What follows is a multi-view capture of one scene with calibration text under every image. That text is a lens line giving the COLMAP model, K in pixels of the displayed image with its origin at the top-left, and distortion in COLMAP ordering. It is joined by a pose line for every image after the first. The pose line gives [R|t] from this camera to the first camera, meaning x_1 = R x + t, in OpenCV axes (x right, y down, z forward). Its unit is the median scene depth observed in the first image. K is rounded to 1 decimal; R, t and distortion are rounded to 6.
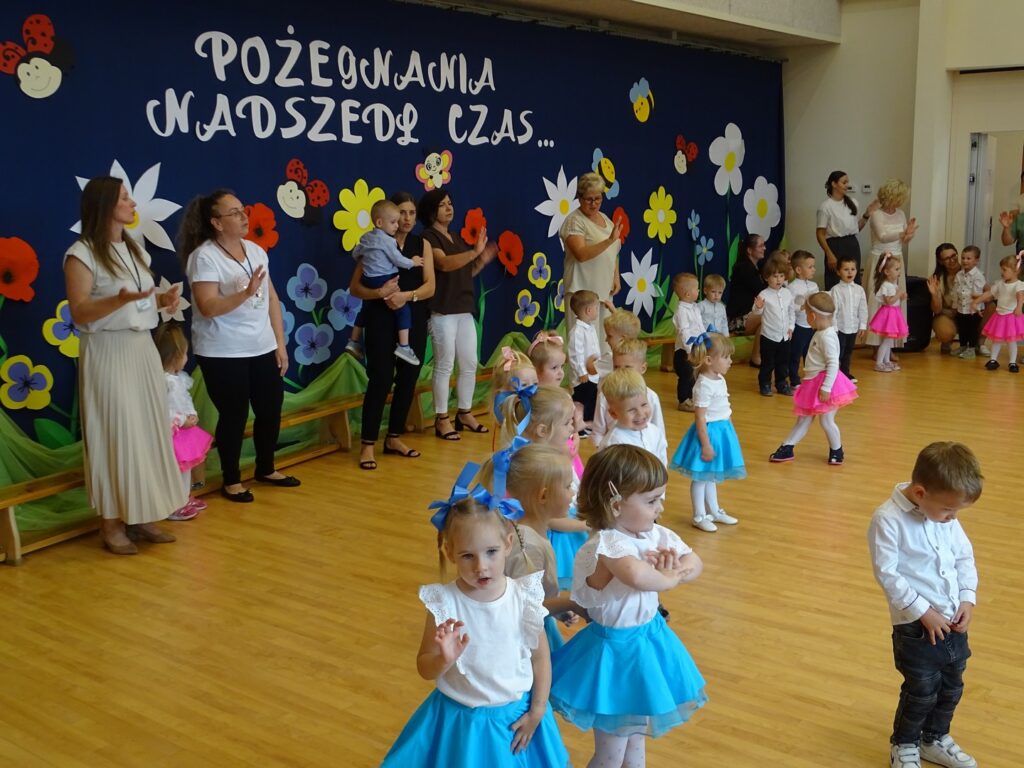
lens RADIAL K [[1169.4, 0, 512.0], [0, 1169.4, 384.0], [0, 0, 1]] dist [0.019029, -0.006698]
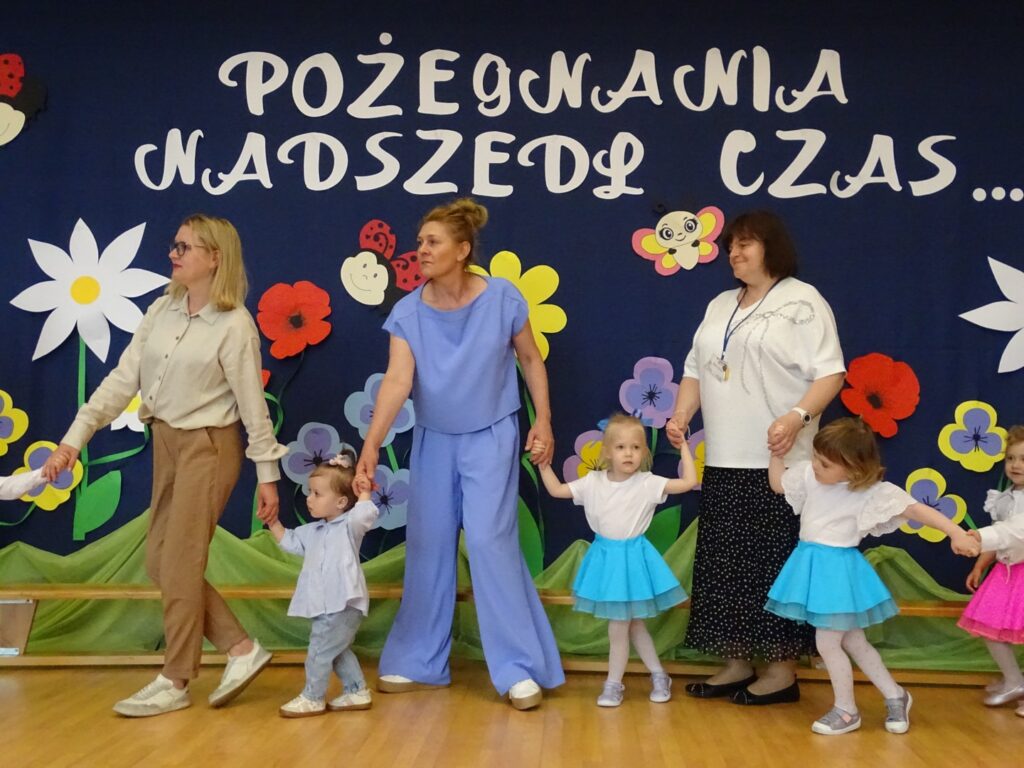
lens RADIAL K [[1169.4, 0, 512.0], [0, 1169.4, 384.0], [0, 0, 1]] dist [0.019029, -0.006698]
pose [[0.591980, -0.014922, -0.805815, 0.381074], [-0.166327, 0.976044, -0.140263, -0.016461], [0.788603, 0.217062, 0.575317, 0.651677]]
